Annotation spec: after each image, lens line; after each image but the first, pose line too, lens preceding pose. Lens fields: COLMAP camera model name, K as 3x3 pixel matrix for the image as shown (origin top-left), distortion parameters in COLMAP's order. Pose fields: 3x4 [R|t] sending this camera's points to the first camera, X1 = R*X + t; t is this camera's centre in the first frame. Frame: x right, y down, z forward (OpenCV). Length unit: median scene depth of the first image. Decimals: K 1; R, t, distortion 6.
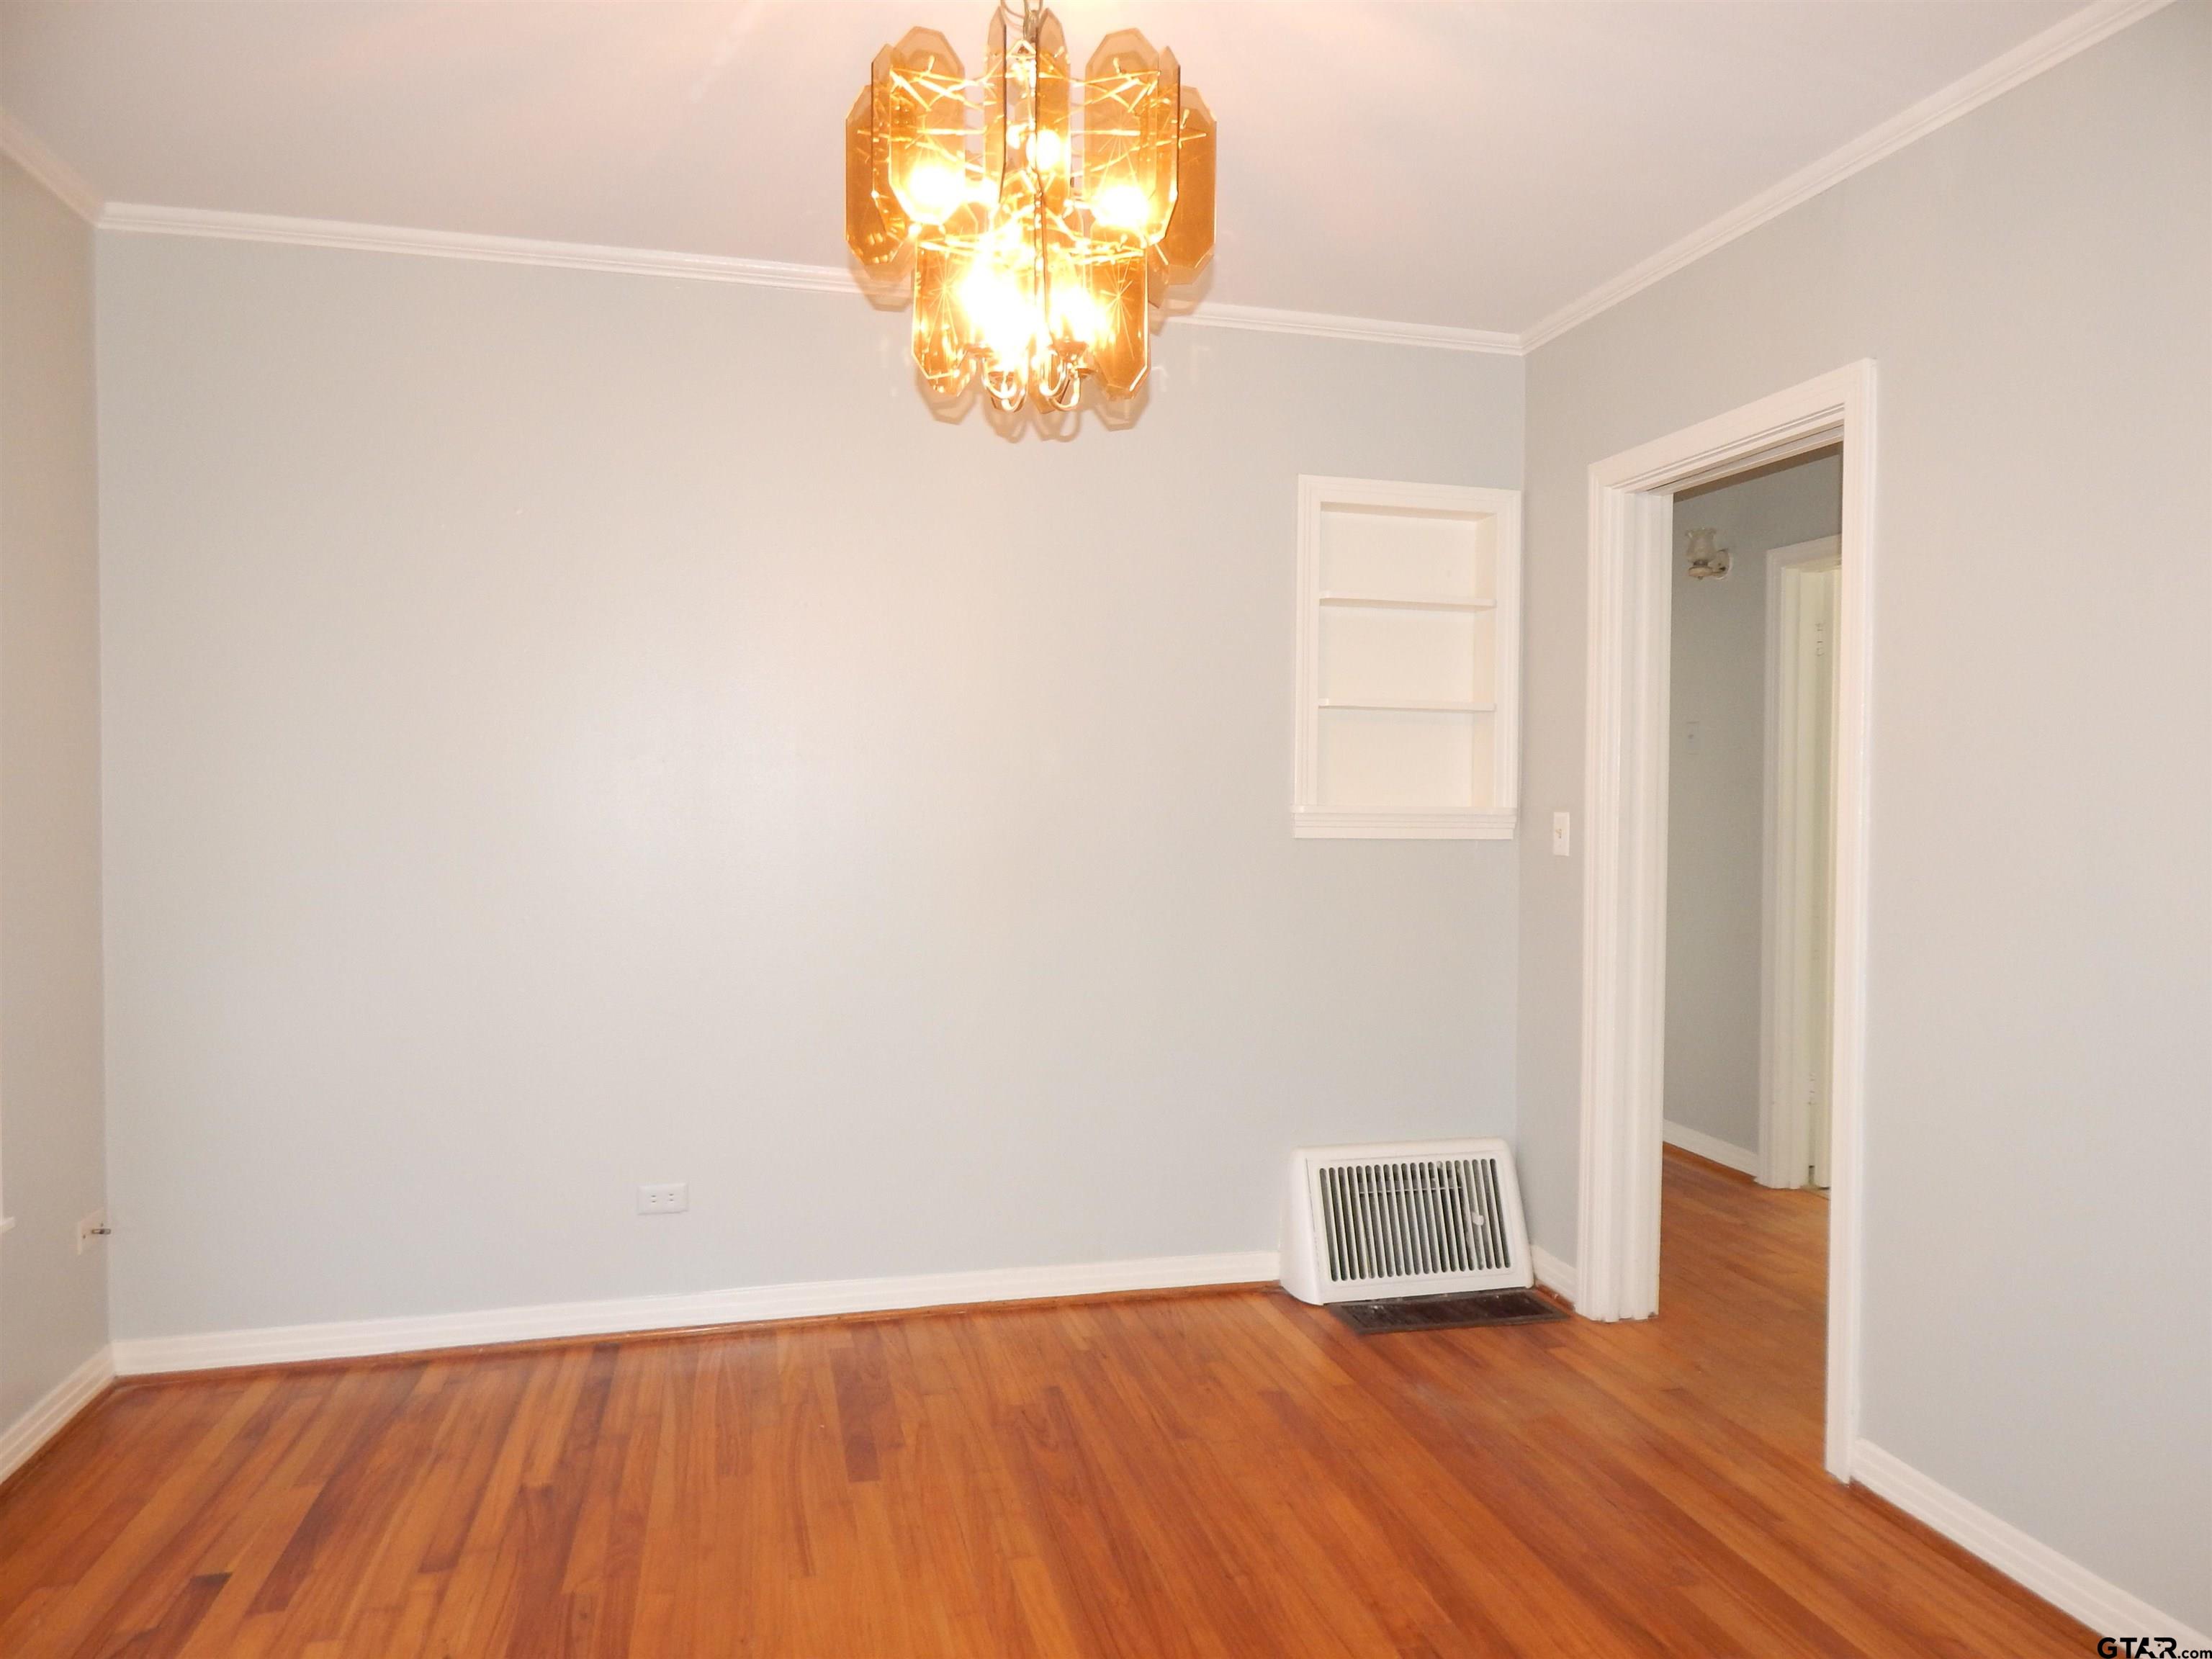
lens RADIAL K [[1482.7, 0, 1106.0], [0, 1482.7, 829.5], [0, 0, 1]] dist [0.028039, -0.005836]
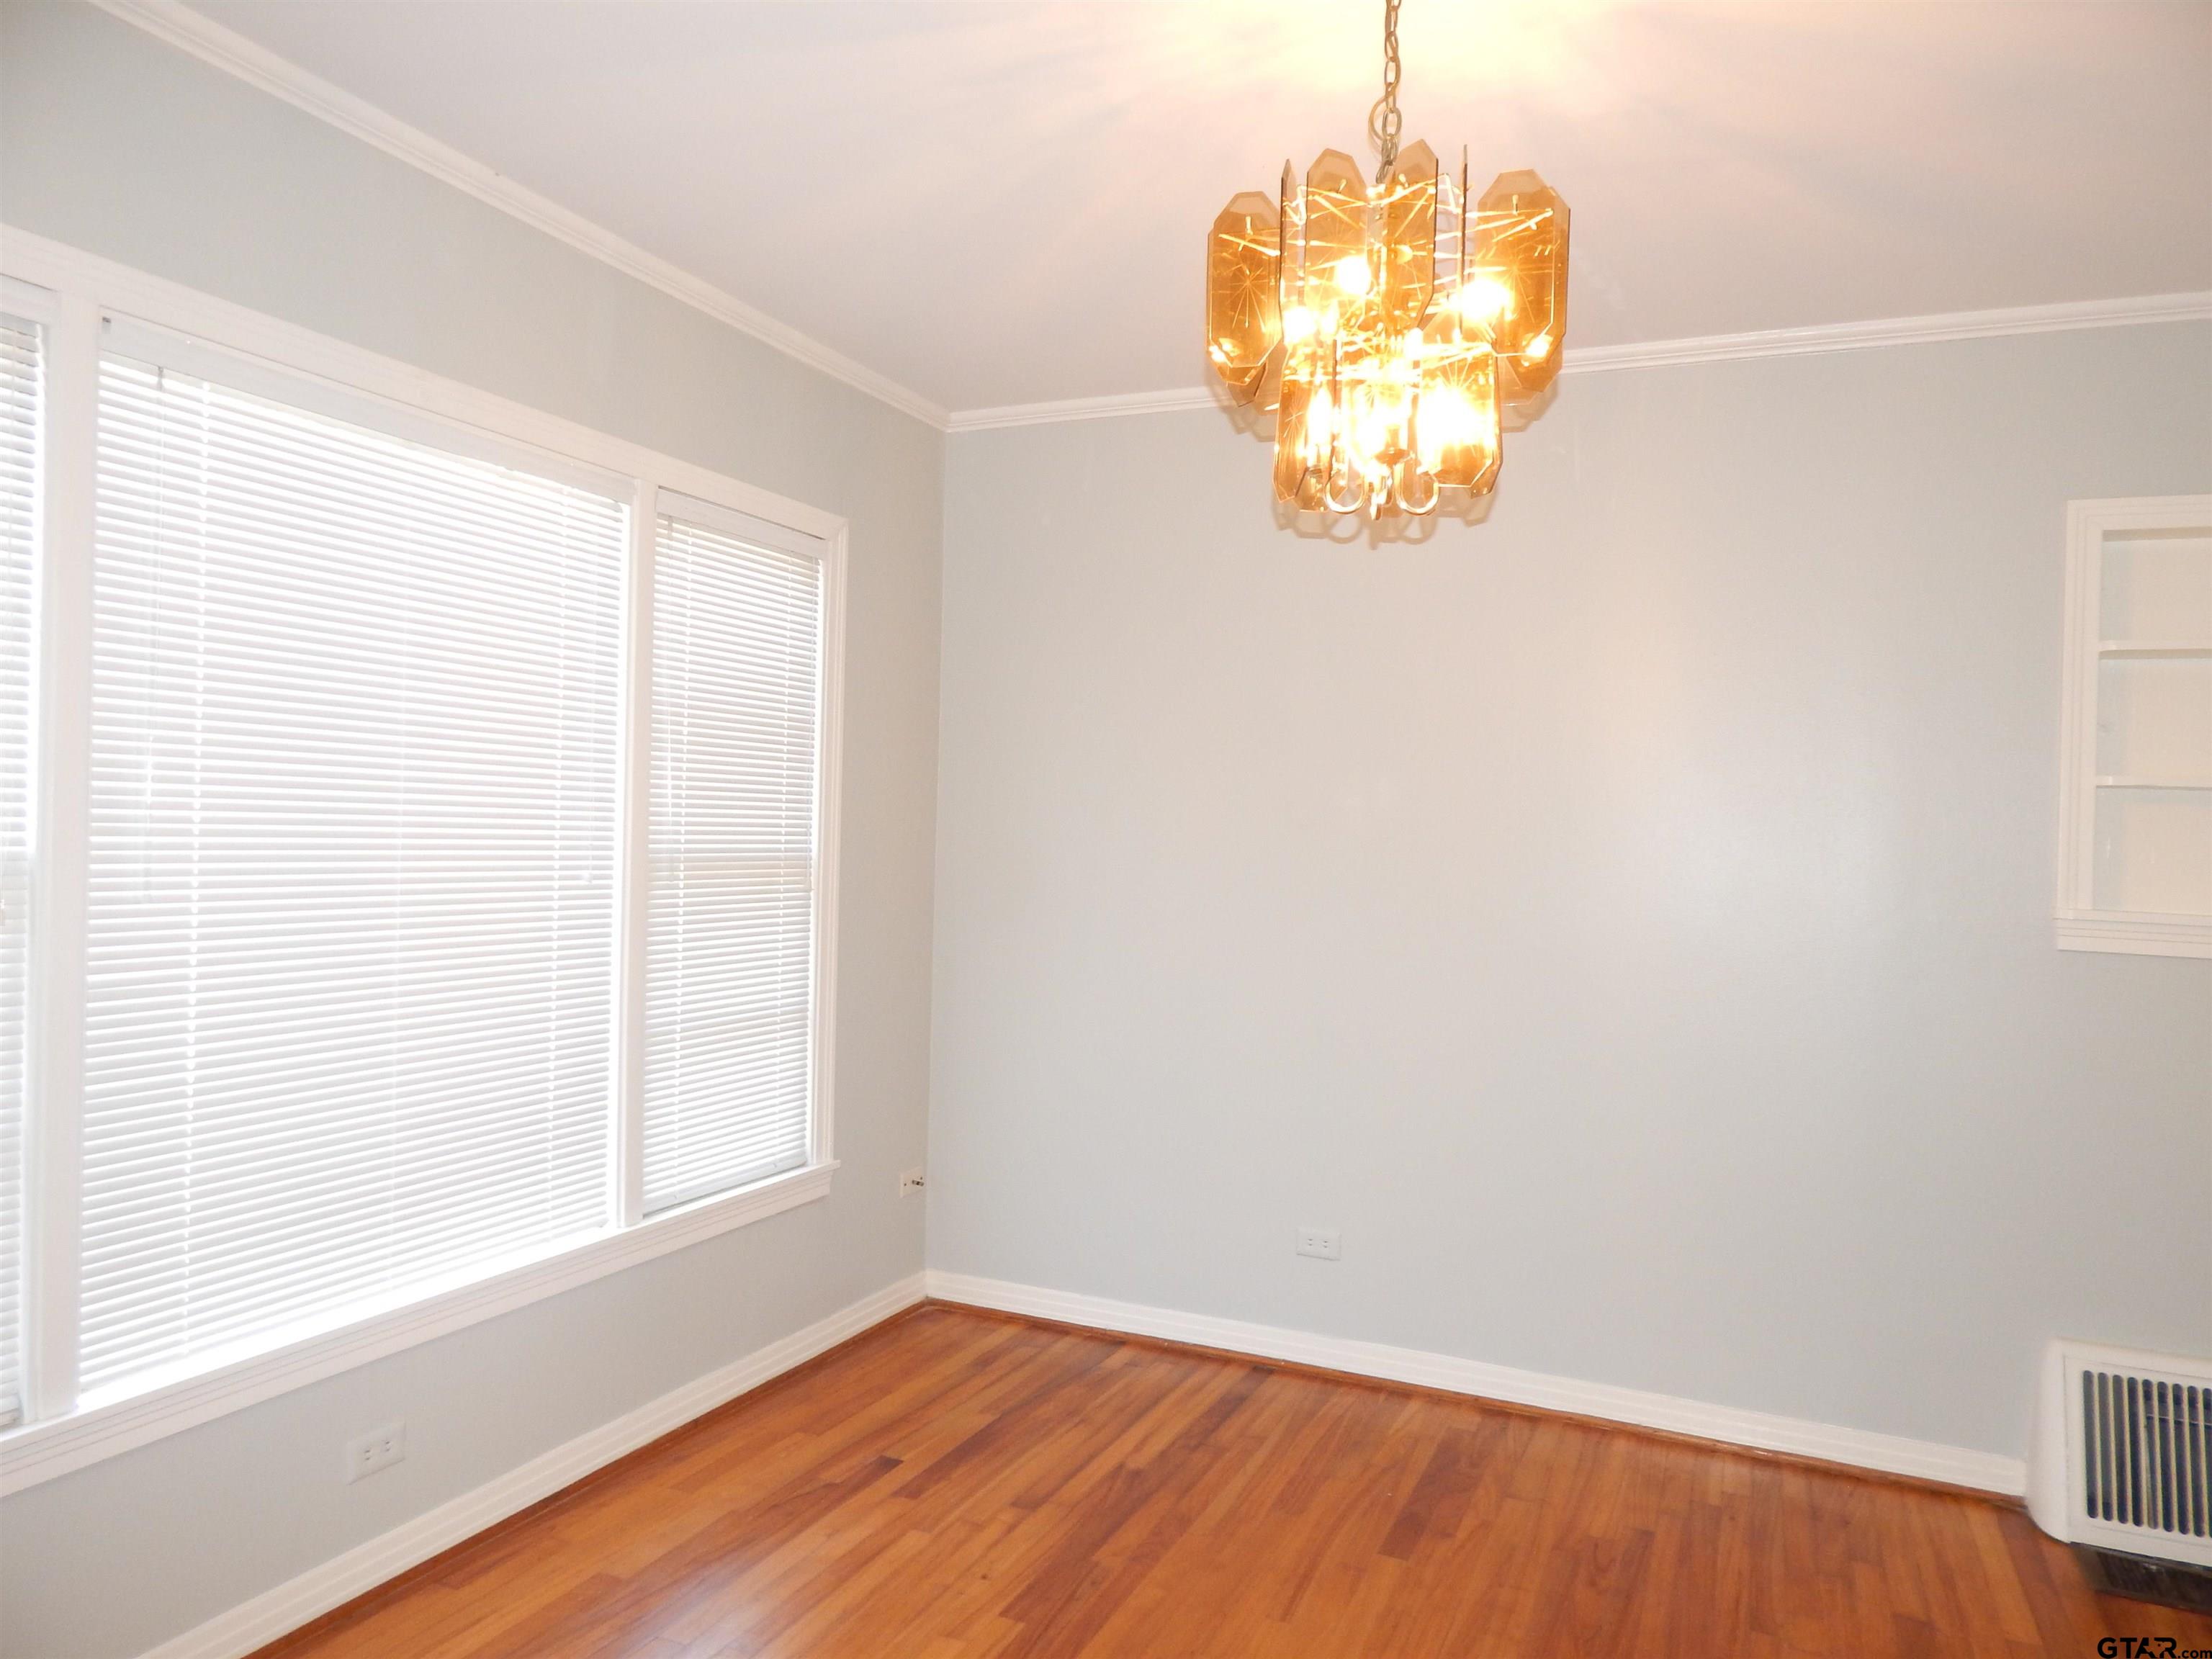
lens RADIAL K [[1484.3, 0, 1121.7], [0, 1484.3, 832.8], [0, 0, 1]] dist [0.025960, -0.019587]
pose [[0.792274, 0.023082, -0.609729, 0.261458], [-0.043577, 0.998873, -0.018810, -0.023728], [0.608608, 0.041473, 0.792387, 0.056318]]
